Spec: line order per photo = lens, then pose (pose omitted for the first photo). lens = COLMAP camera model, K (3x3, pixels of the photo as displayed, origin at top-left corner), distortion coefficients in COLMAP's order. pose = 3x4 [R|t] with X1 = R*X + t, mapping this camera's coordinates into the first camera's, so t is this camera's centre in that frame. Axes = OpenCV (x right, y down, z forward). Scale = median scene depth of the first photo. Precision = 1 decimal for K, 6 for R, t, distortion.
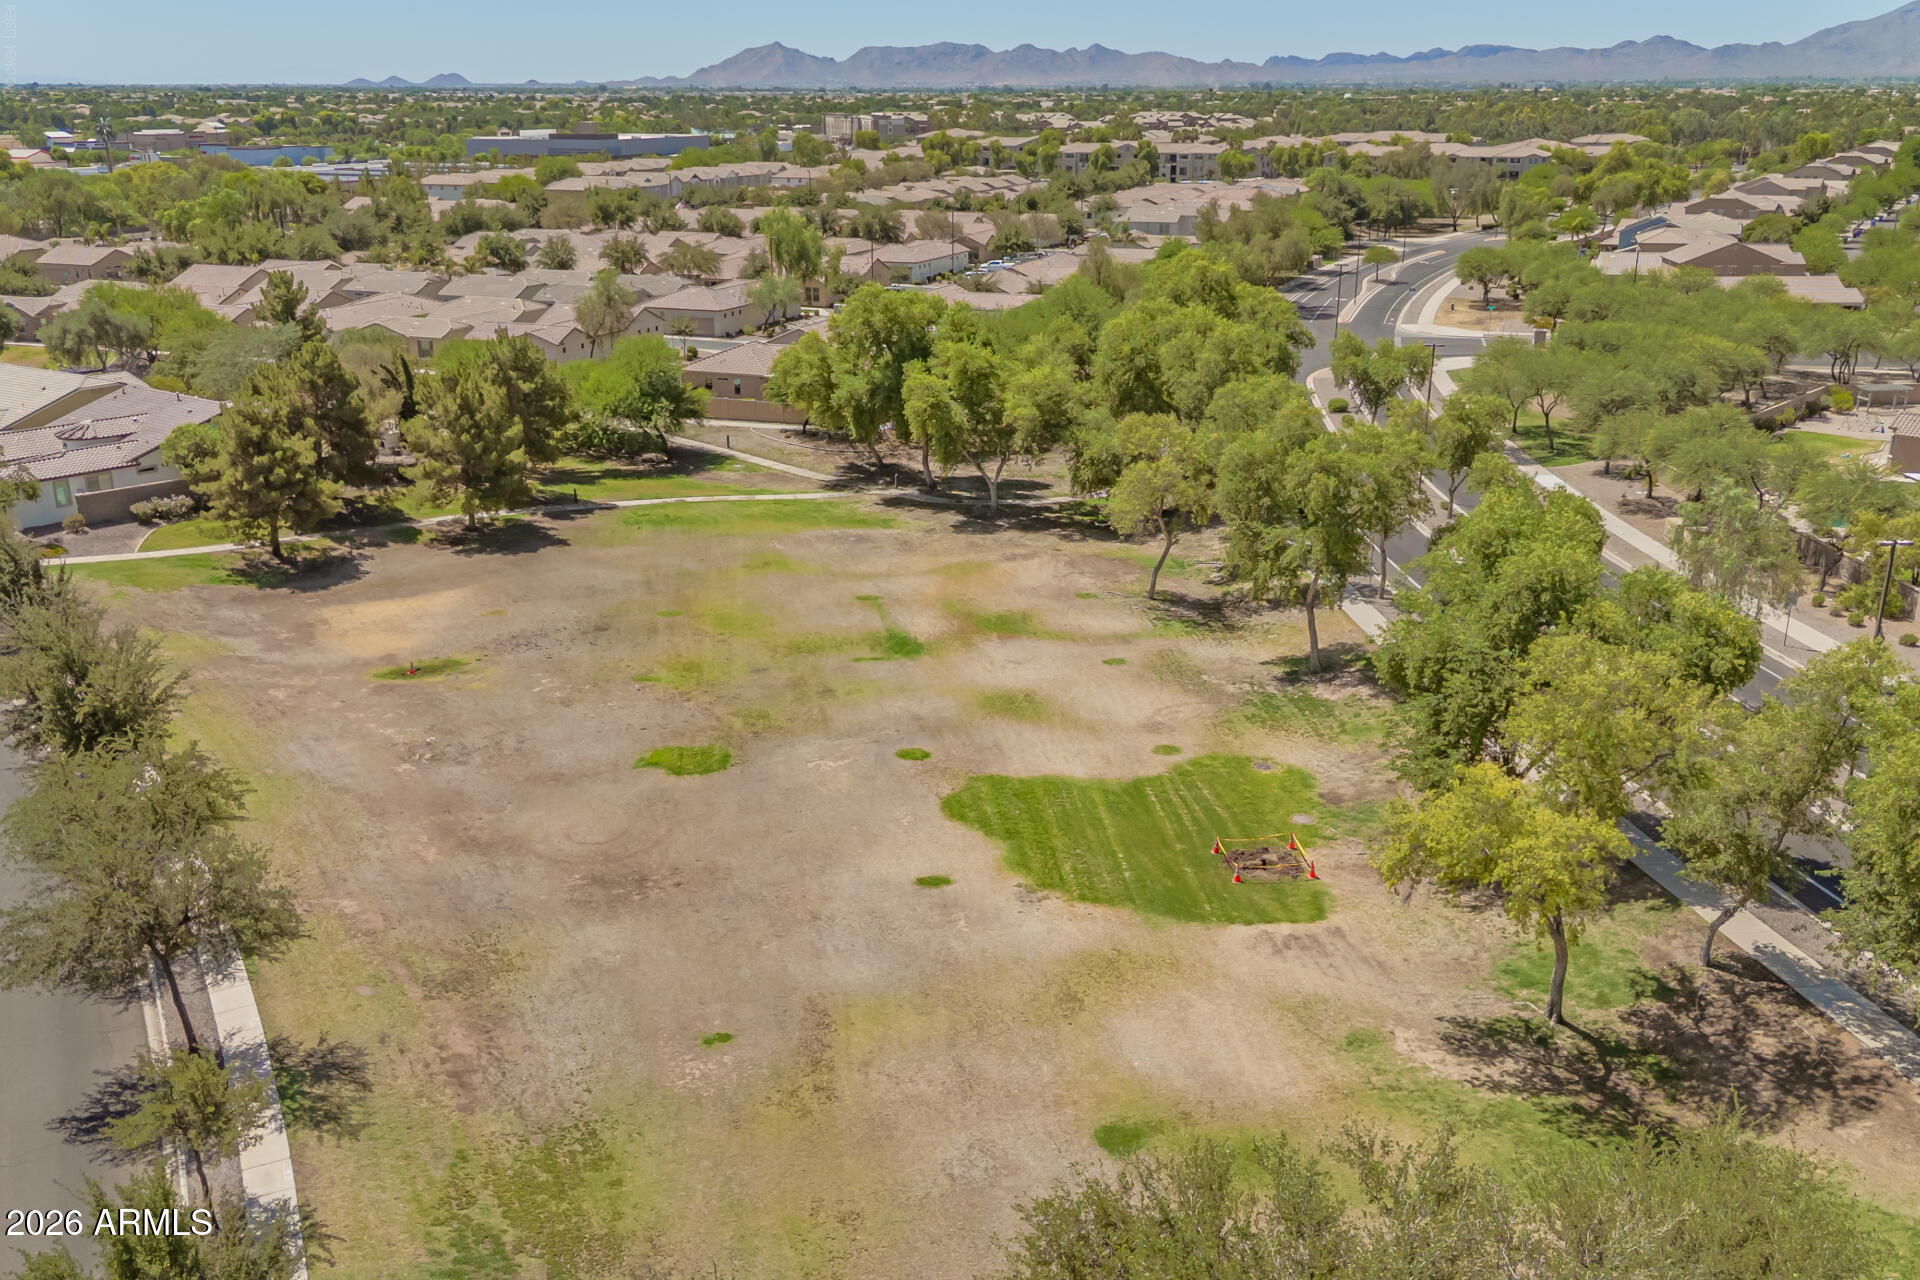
lens RADIAL K [[1675.8, 0, 960.0], [0, 1675.8, 640.0], [0, 0, 1]] dist [0.105475, -0.134965]
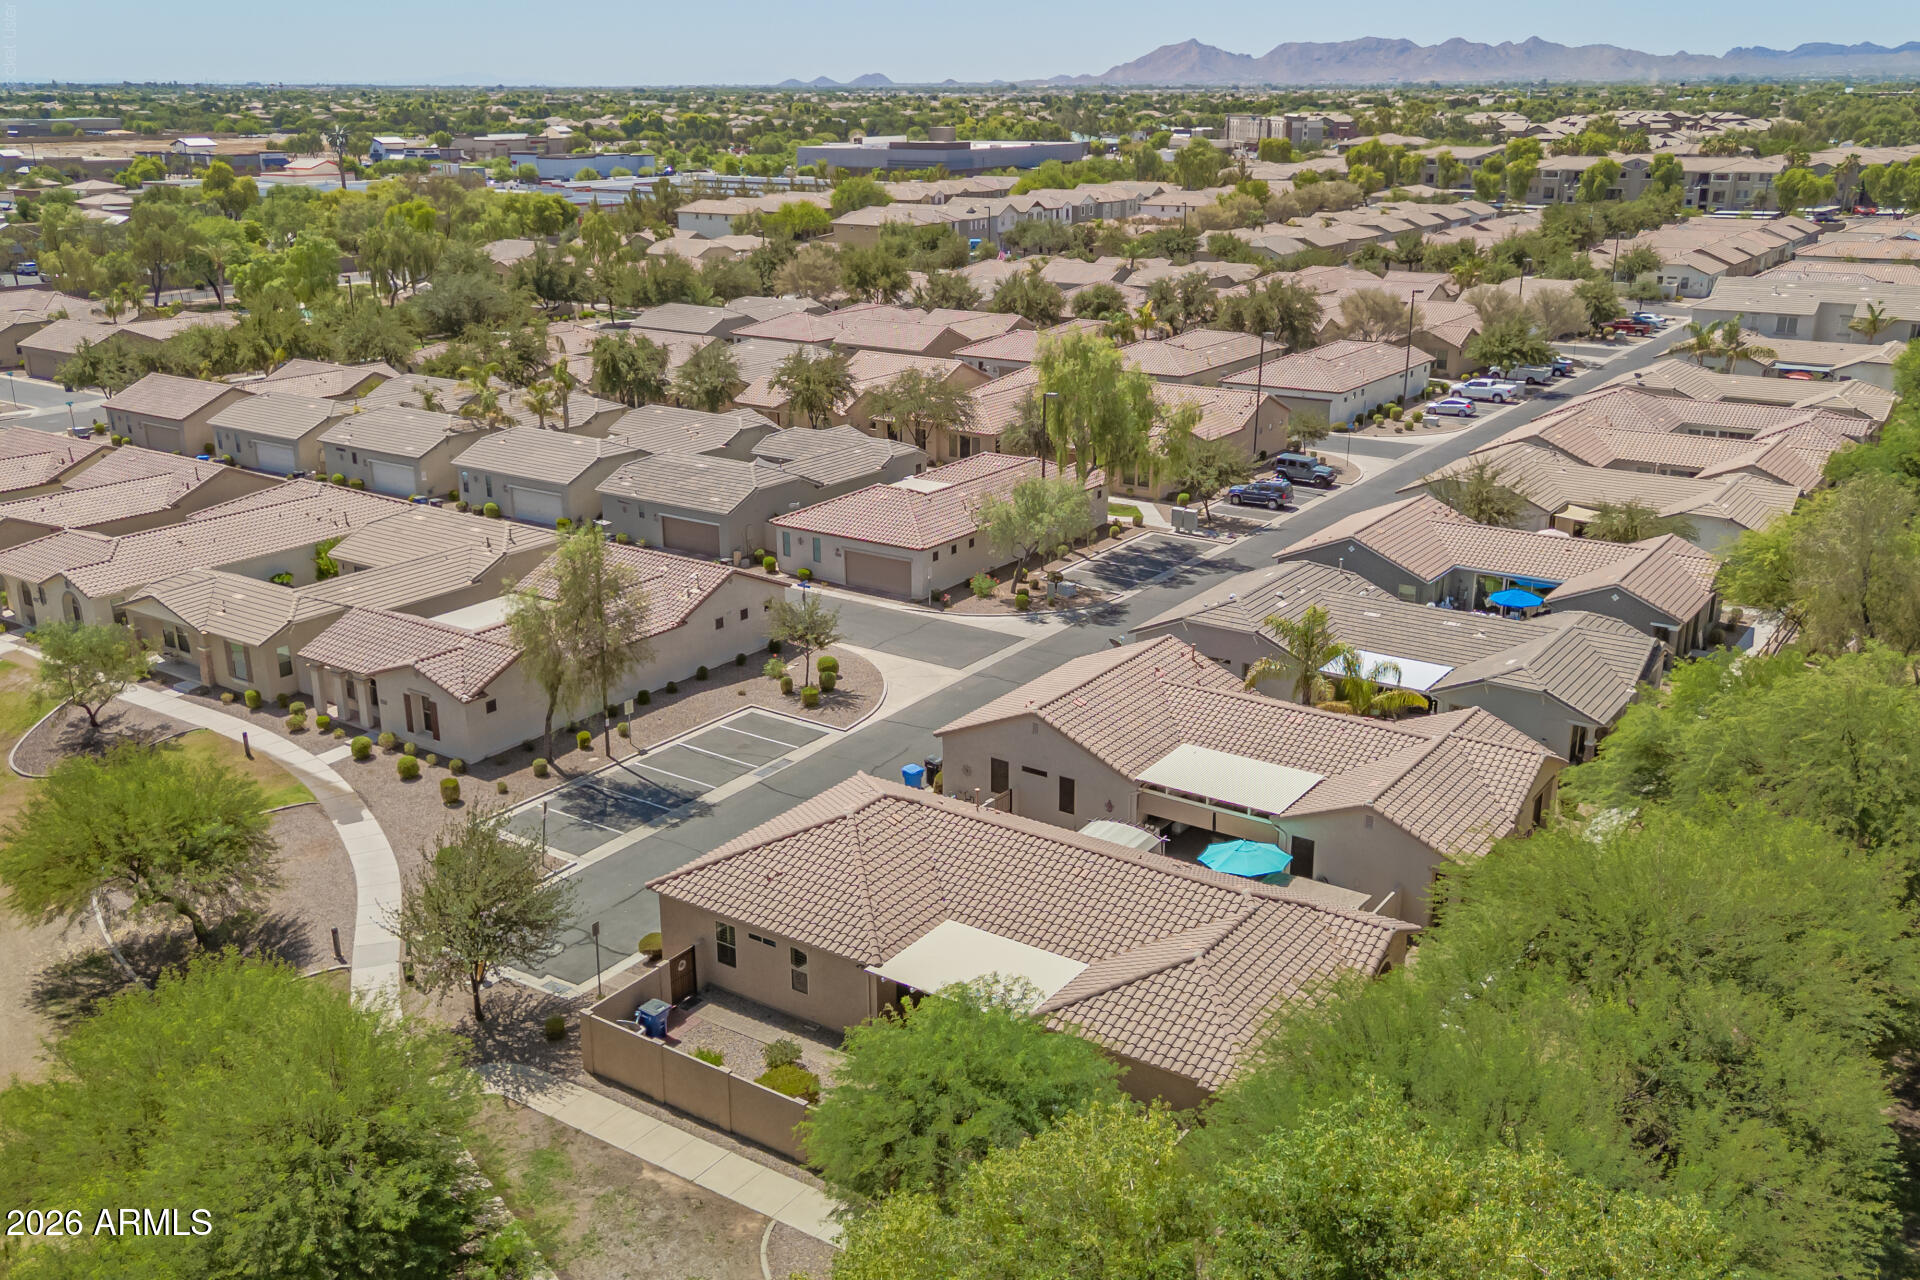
lens RADIAL K [[1691.2, 0, 960.0], [0, 1691.2, 640.0], [0, 0, 1]] dist [0.048392, -0.002682]
pose [[0.973533, 0.071196, -0.217173, -0.010417], [-0.071240, 0.997430, 0.007638, -0.068678], [0.217159, 0.008036, 0.976103, 0.210800]]
